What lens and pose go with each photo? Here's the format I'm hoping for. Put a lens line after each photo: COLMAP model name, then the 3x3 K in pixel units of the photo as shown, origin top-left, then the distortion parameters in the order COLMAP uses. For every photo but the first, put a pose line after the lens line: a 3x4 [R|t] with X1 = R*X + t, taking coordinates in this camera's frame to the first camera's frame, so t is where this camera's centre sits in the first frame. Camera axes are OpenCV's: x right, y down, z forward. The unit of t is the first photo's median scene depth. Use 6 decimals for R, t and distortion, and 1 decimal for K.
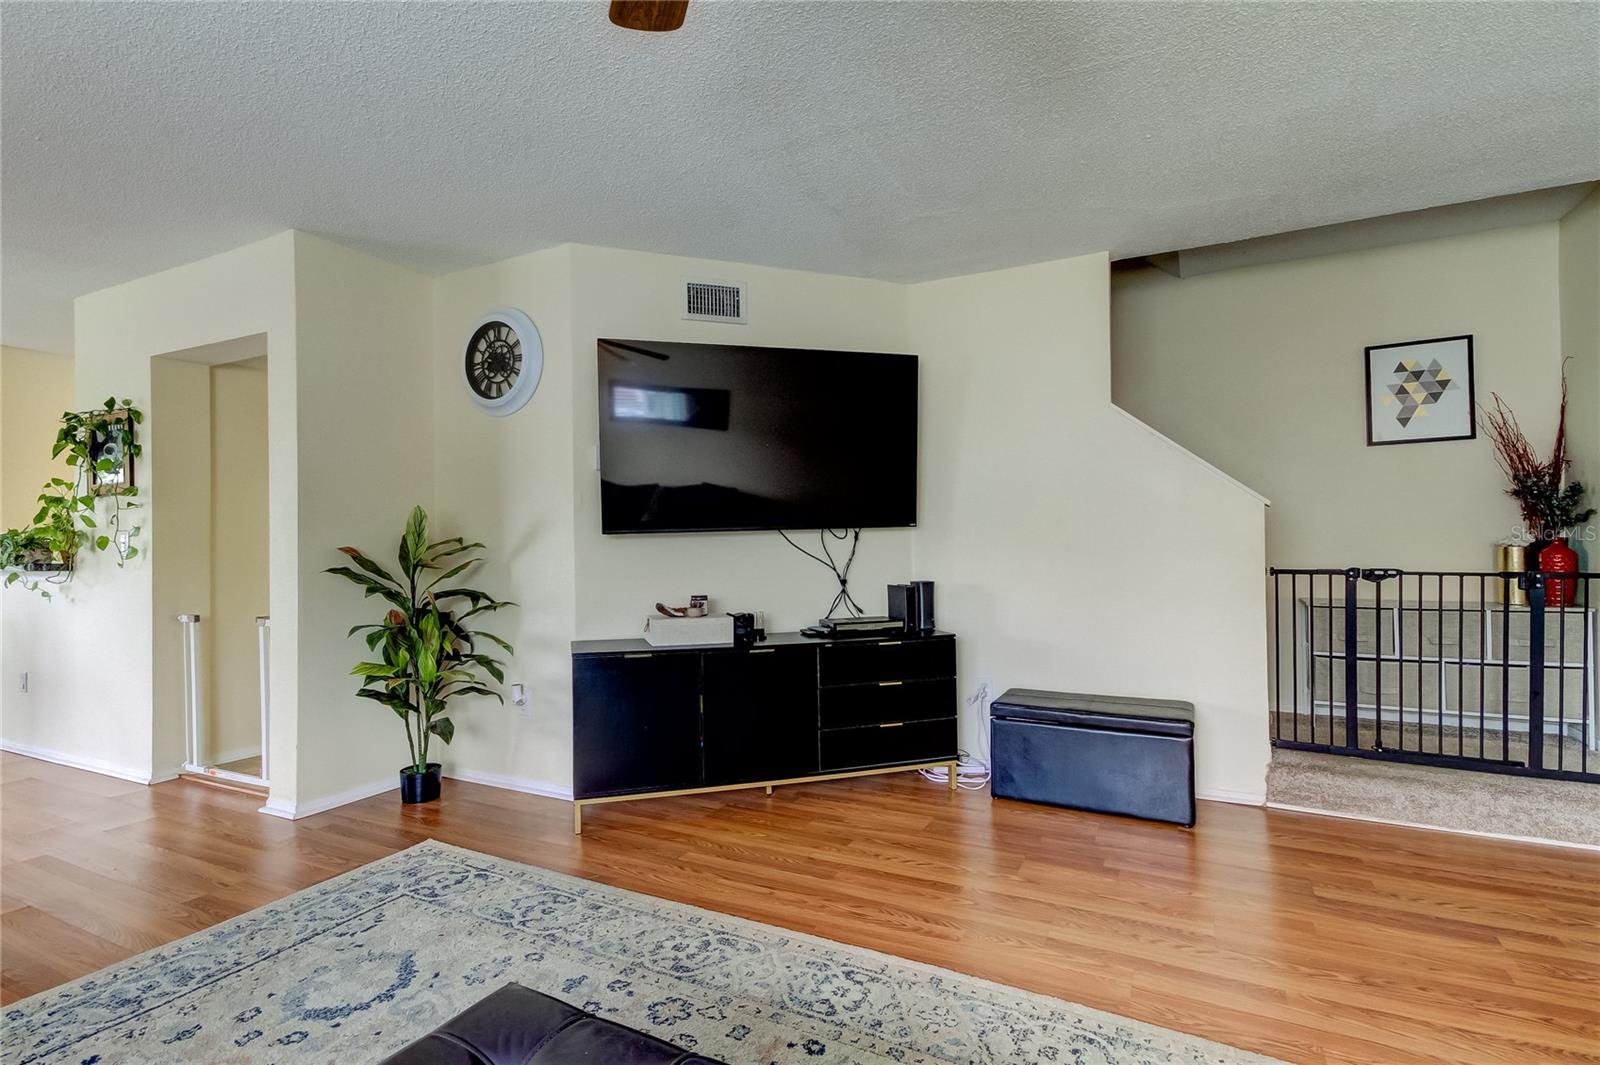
lens RADIAL K [[739.6, 0, 800.0], [0, 739.6, 532.5], [0, 0, 1]] dist [0.028684, -0.011697]
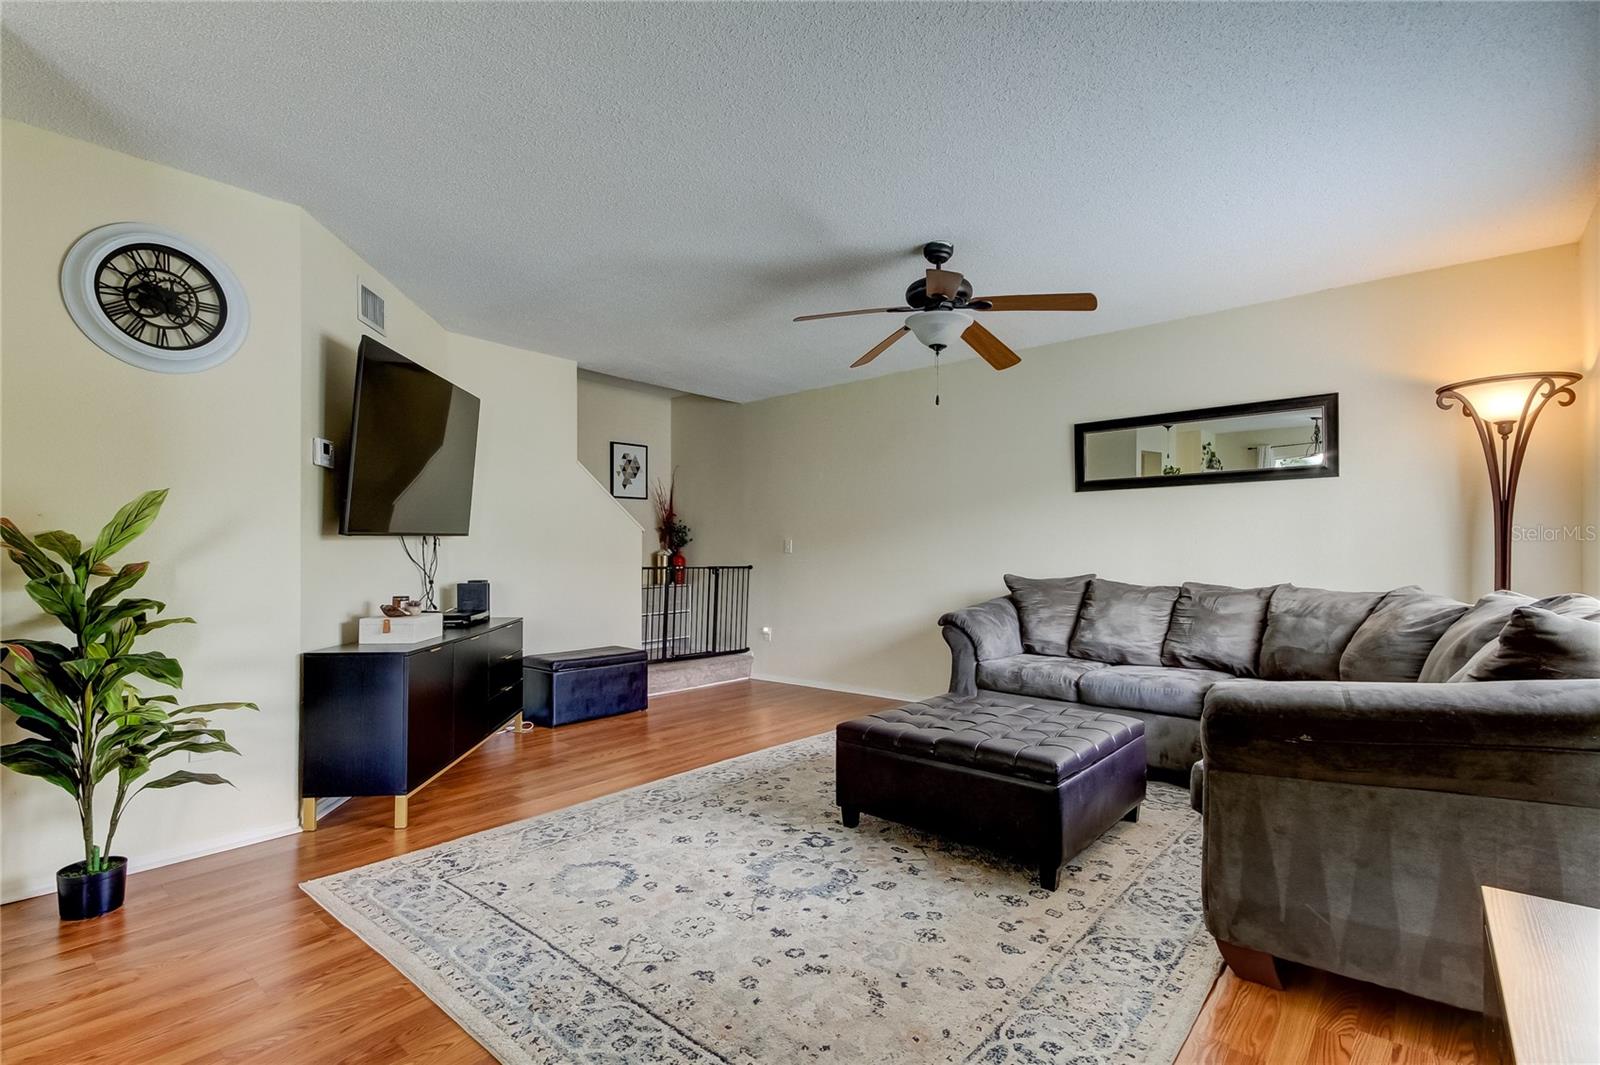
lens RADIAL K [[750.4, 0, 800.4], [0, 750.4, 557.6], [0, 0, 1]] dist [0.031385, 0.000359]
pose [[0.233634, 0.003511, 0.972318, -1.397271], [-0.019106, 0.999817, 0.000981, 0.022330], [-0.972137, -0.018806, 0.233658, 0.268555]]
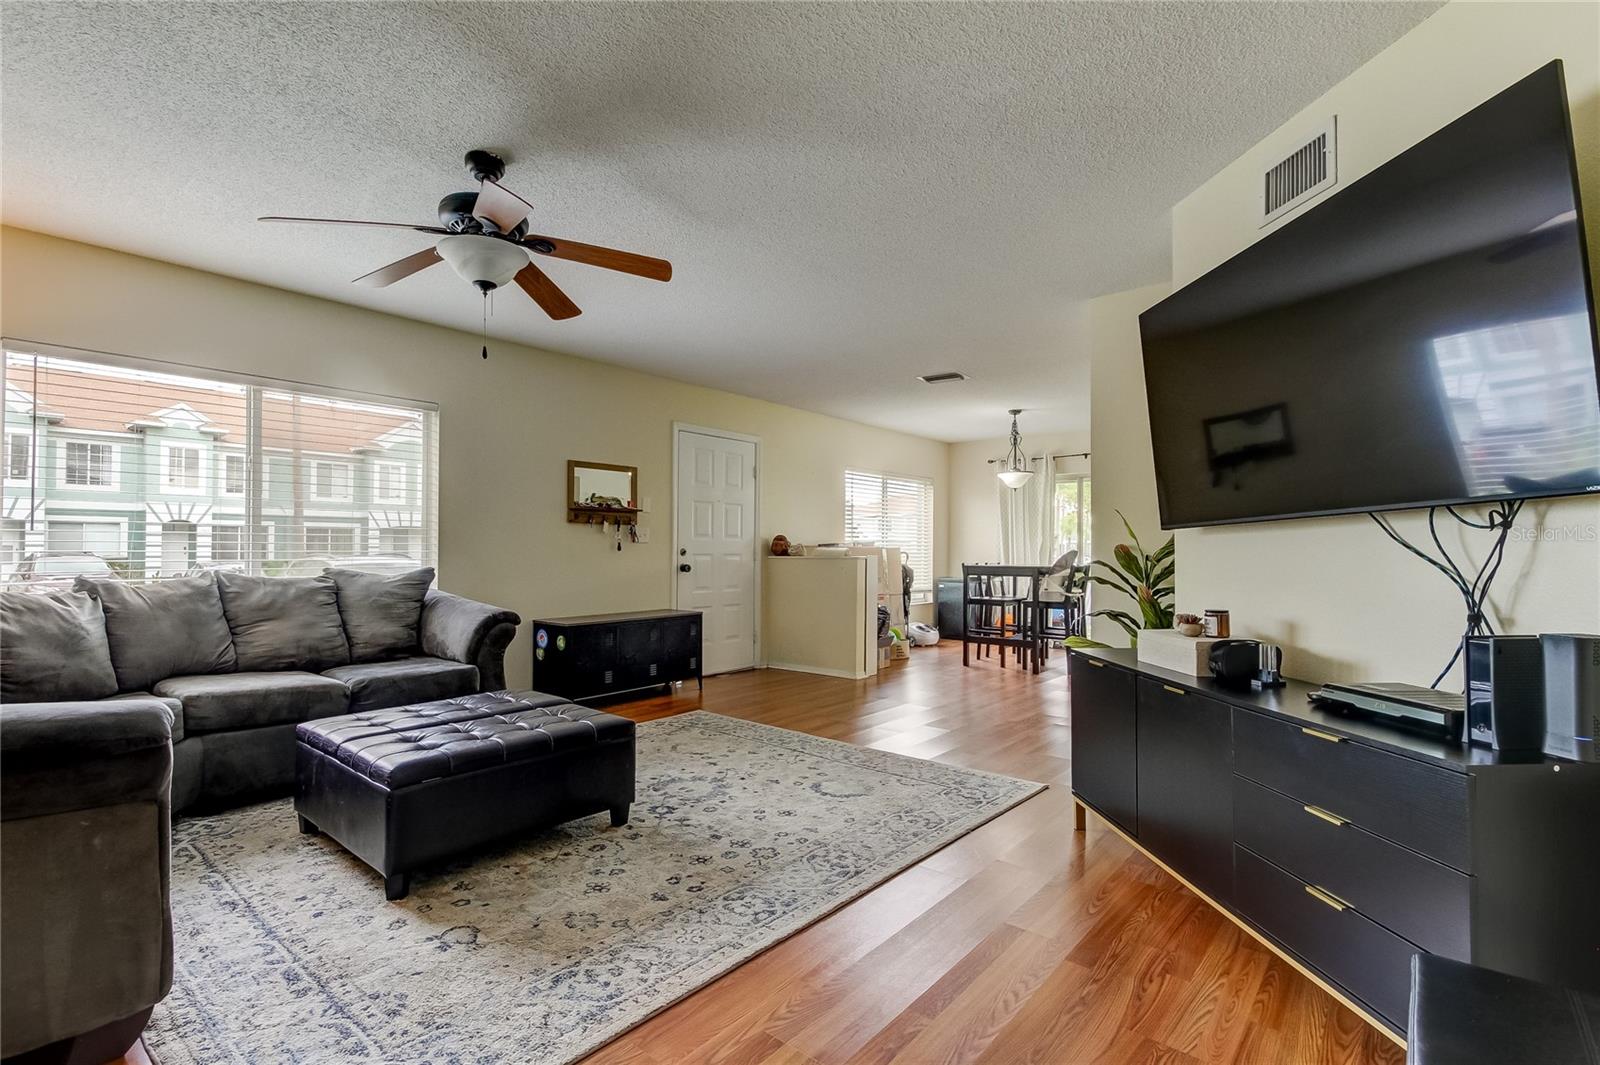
lens RADIAL K [[804.2, 0, 800.0], [0, 804.2, 532.5], [0, 0, 1]] dist [0.001310, 0.000245]
pose [[-0.244828, -0.013732, -0.969469, 0.997844], [0.013861, 0.999748, -0.017662, 0.021387], [0.969467, -0.017762, -0.244576, 1.068686]]
